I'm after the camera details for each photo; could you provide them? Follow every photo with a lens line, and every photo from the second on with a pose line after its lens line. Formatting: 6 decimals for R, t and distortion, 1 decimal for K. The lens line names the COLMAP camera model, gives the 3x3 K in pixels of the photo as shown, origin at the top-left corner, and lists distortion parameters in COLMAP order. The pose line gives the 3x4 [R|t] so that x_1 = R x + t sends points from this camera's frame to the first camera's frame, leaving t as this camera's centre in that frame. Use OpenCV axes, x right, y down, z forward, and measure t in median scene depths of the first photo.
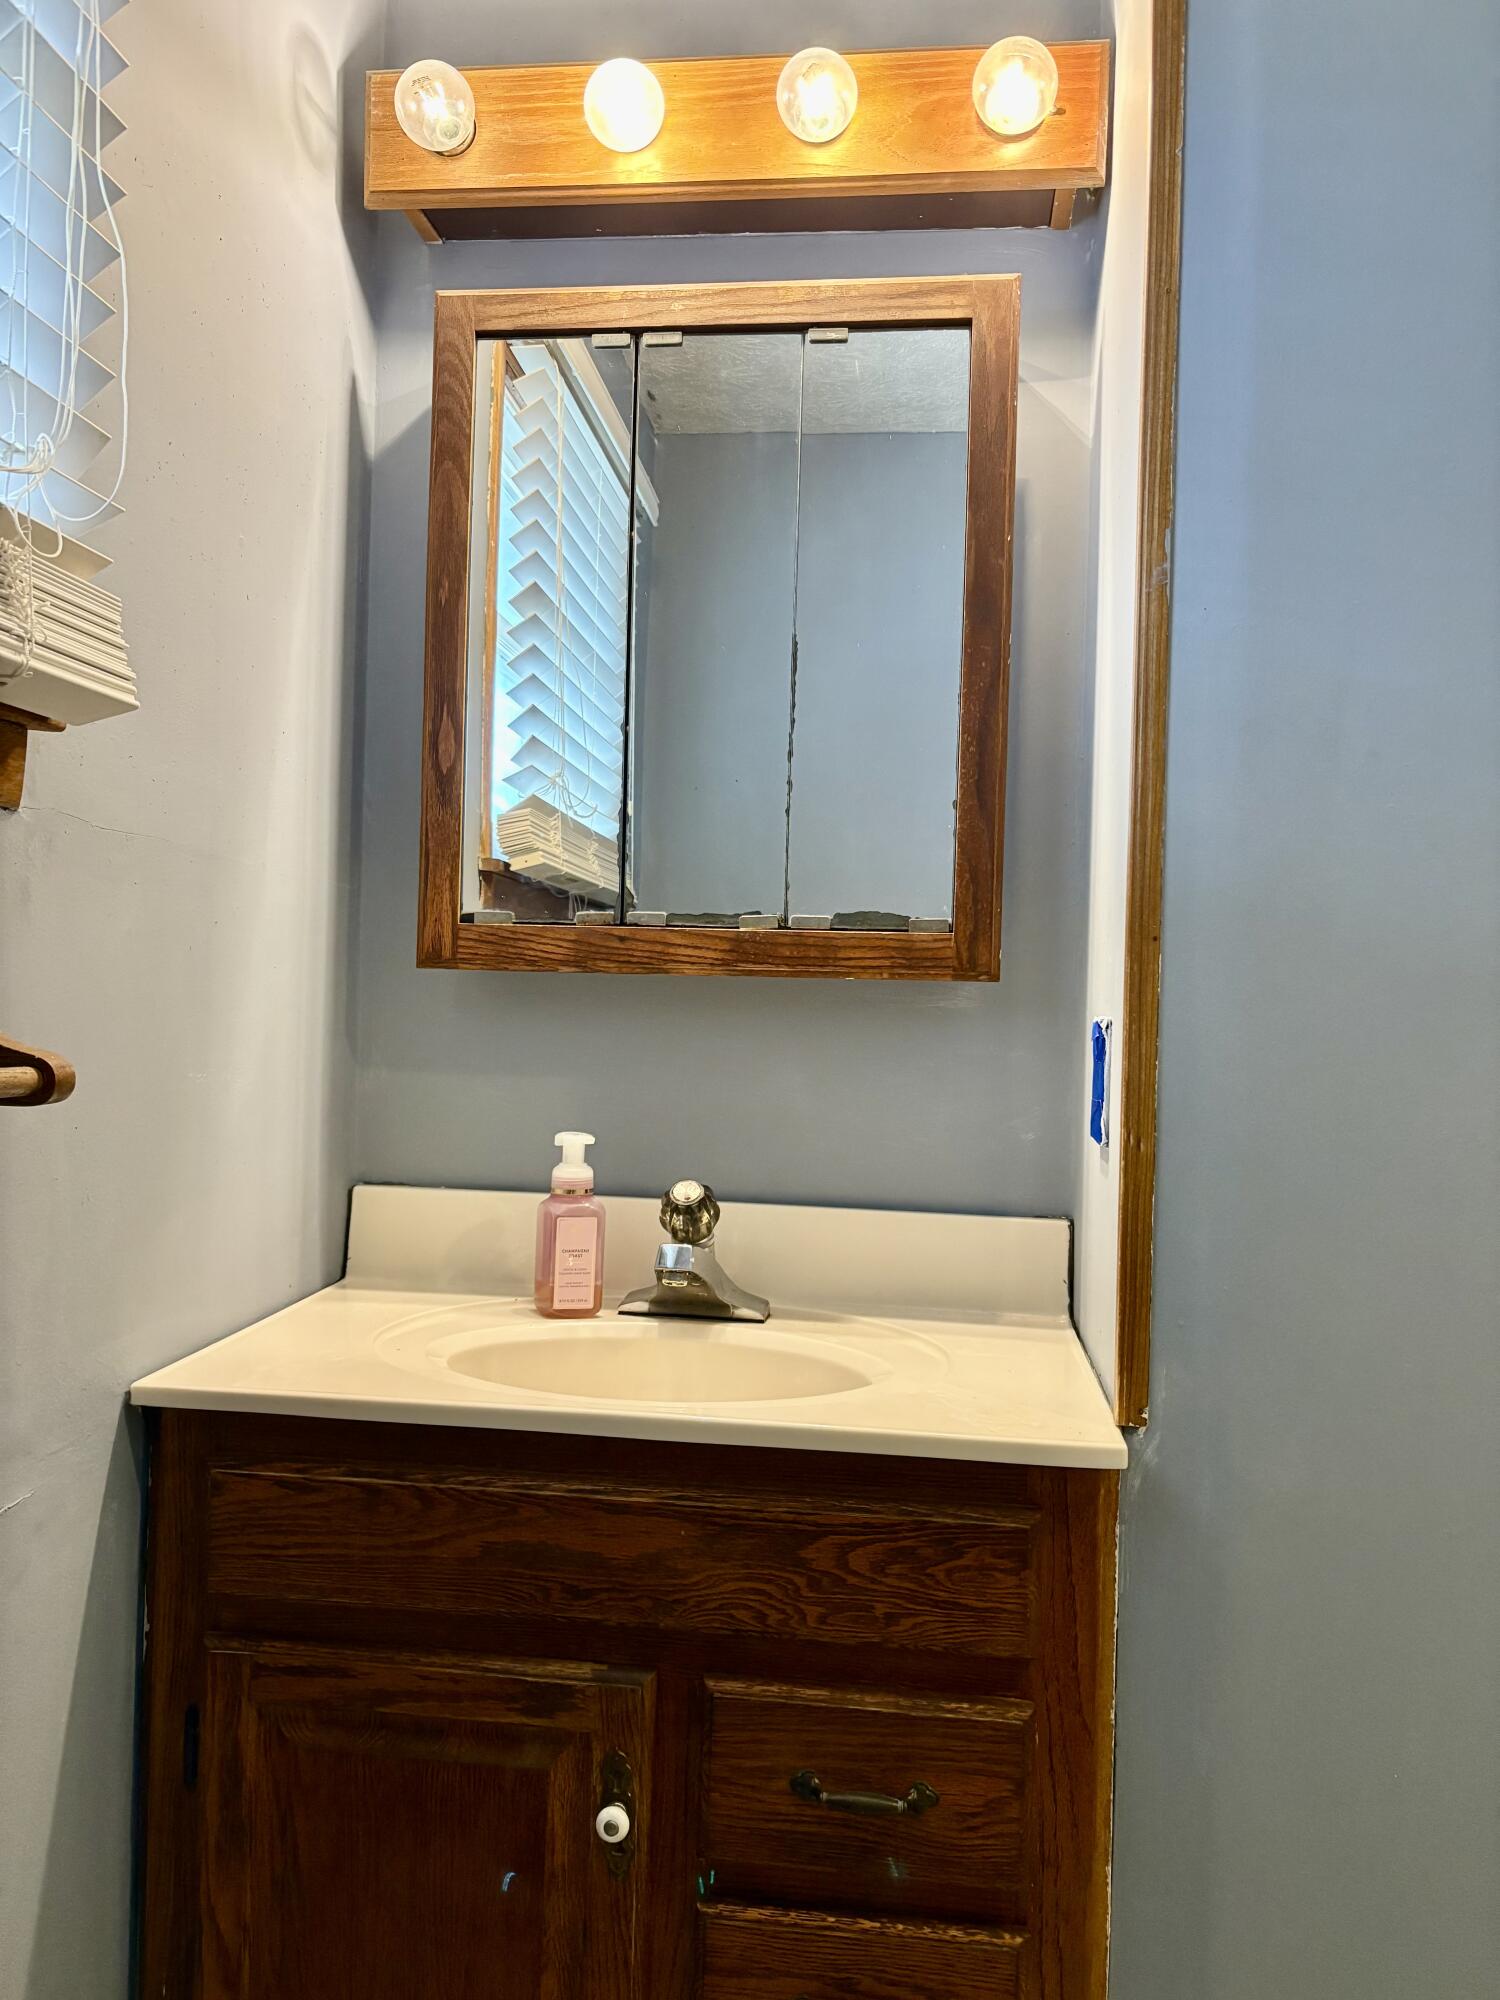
lens RADIAL K [[1510.2, 0, 760.7], [0, 1510.2, 996.6], [0, 0, 1]] dist [0.041434, -0.032343]
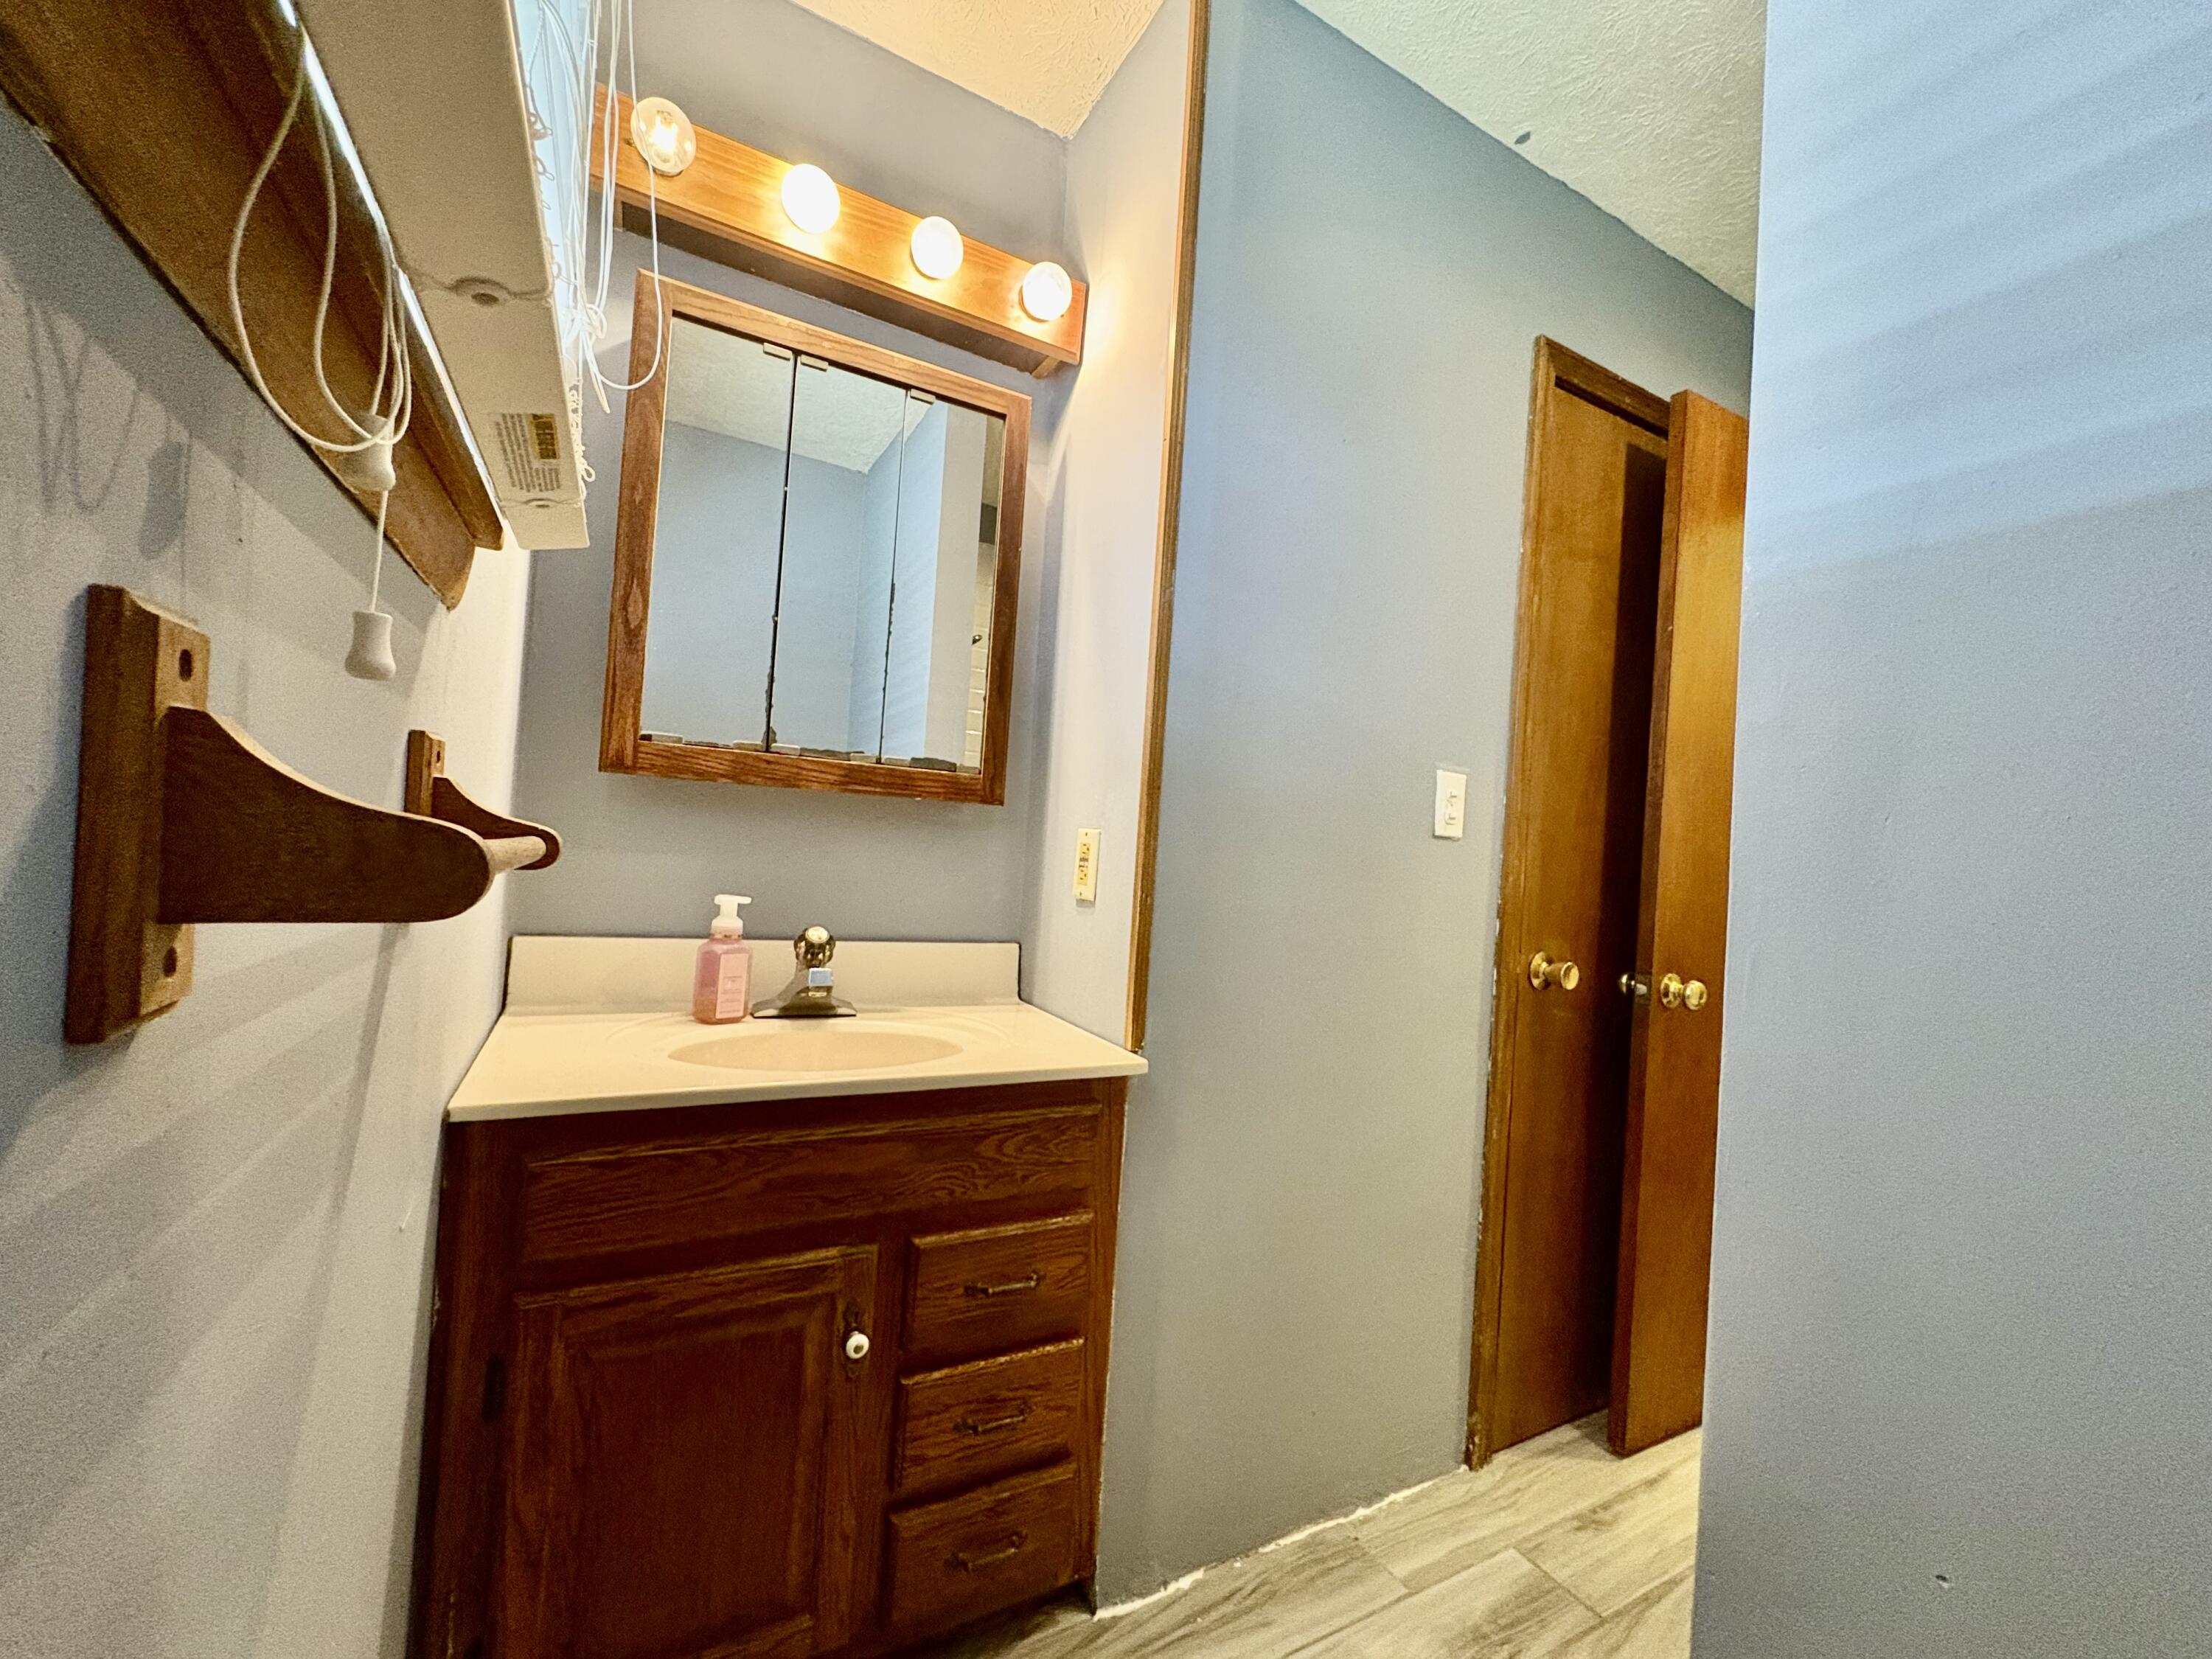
lens RADIAL K [[879.6, 0, 1127.9], [0, 879.6, 835.1], [0, 0, 1]] dist [-0.001611, 0.001014]
pose [[0.815169, 0.035186, 0.578154, -0.386403], [-0.045136, 0.998977, 0.002842, 0.018108], [-0.577463, -0.028412, 0.815923, 0.137956]]
